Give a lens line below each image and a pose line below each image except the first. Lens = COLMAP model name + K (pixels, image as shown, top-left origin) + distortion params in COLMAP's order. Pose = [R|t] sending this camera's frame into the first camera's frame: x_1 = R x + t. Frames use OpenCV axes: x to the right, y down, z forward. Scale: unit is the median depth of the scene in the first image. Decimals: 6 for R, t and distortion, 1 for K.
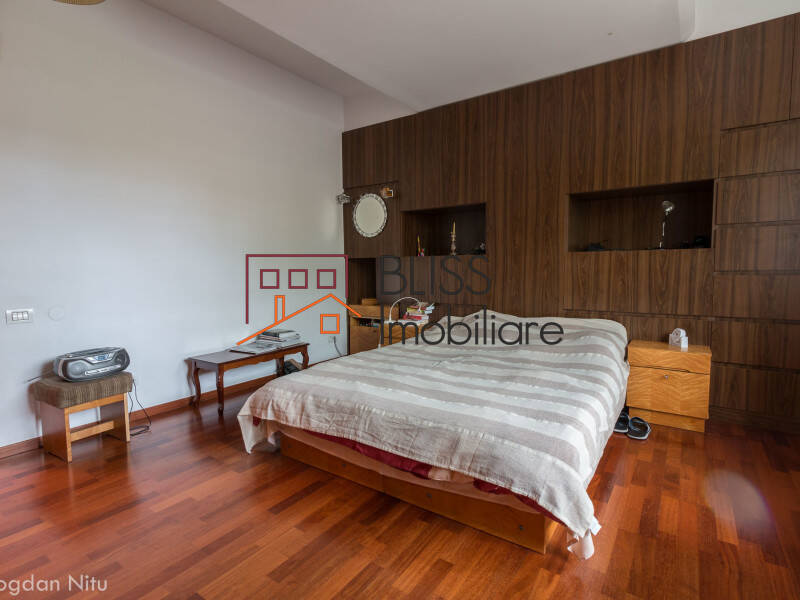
lens RADIAL K [[413.4, 0, 400.0], [0, 413.4, 300.0], [0, 0, 1]] dist [-0.001987, -0.000771]
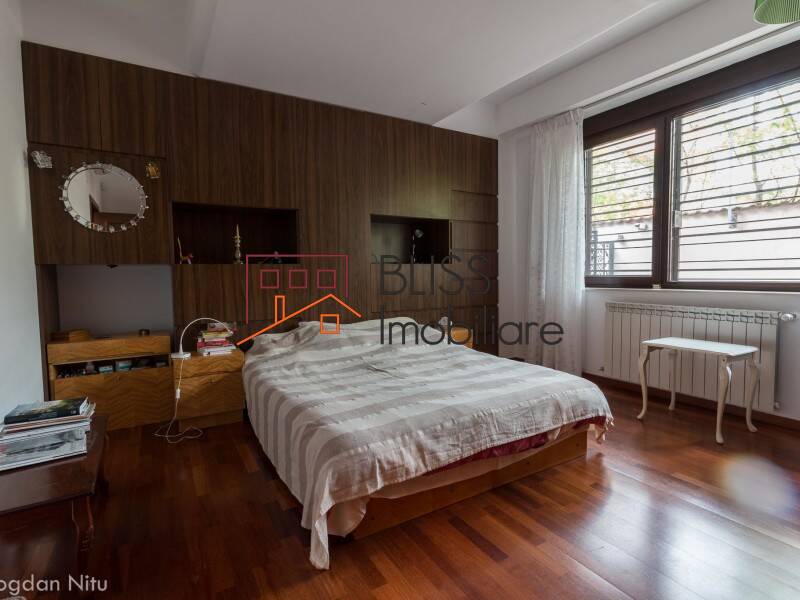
lens RADIAL K [[413.4, 0, 400.0], [0, 413.4, 300.0], [0, 0, 1]] dist [-0.001987, -0.000771]
pose [[0.412826, -0.054792, 0.909160, -0.969716], [0.084221, 0.996209, 0.021795, -0.048387], [-0.906907, 0.067573, 0.415876, 0.678315]]
